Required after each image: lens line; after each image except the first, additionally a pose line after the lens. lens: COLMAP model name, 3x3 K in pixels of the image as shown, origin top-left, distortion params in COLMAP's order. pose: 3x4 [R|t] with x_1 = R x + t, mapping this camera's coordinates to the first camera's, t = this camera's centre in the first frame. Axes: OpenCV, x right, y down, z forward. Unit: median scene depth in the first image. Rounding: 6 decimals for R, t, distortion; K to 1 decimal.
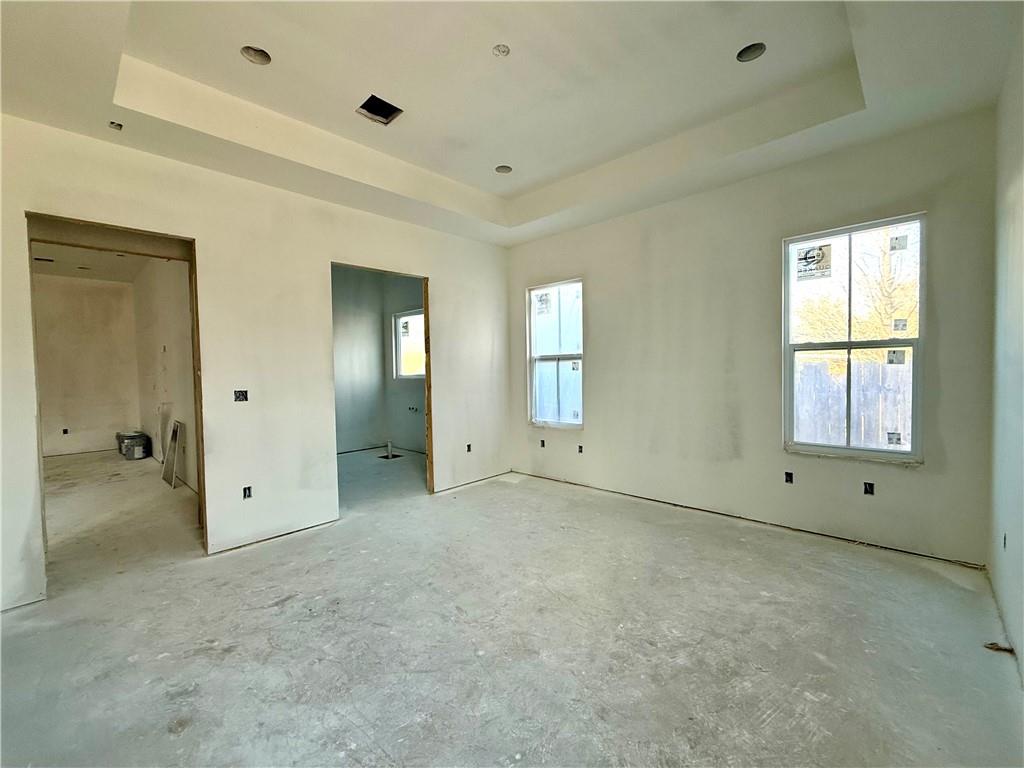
lens RADIAL K [[423.6, 0, 512.0], [0, 423.6, 395.4], [0, 0, 1]] dist [0.011363, -0.000158]
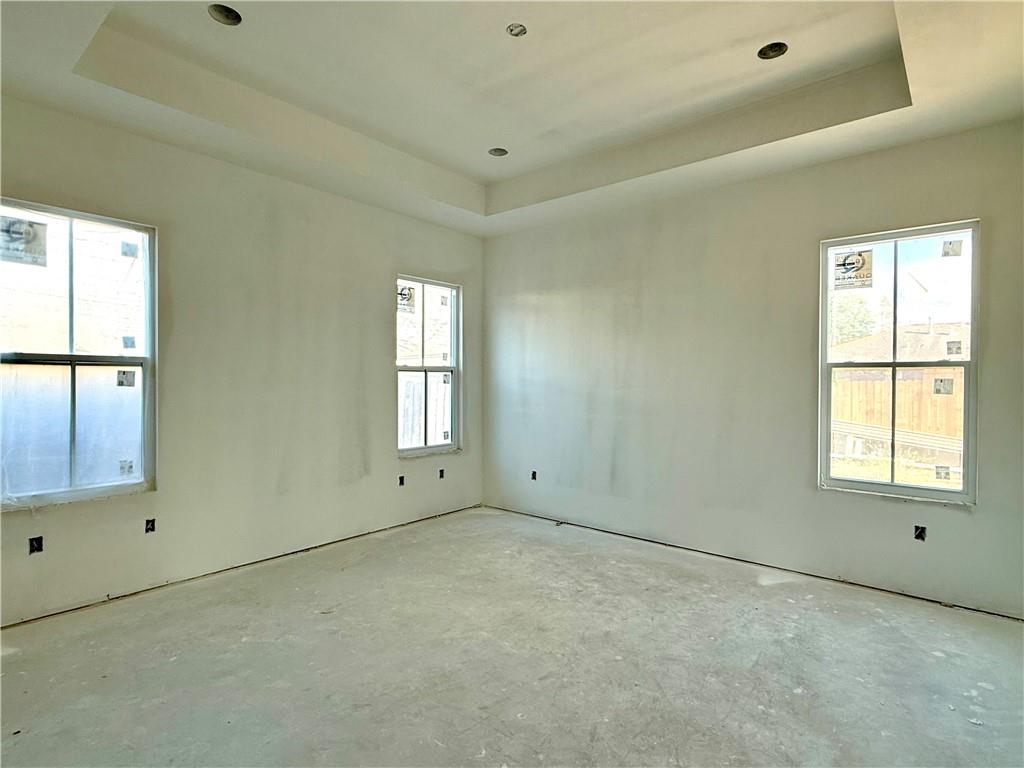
lens RADIAL K [[533.7, 0, 512.0], [0, 533.7, 384.0], [0, 0, 1]] dist [-0.002924, -0.000131]
pose [[-0.052172, 0.016631, 0.998500, -0.945179], [0.062290, 0.997969, -0.013368, -0.034190], [-0.996694, 0.061499, -0.053102, 0.899030]]
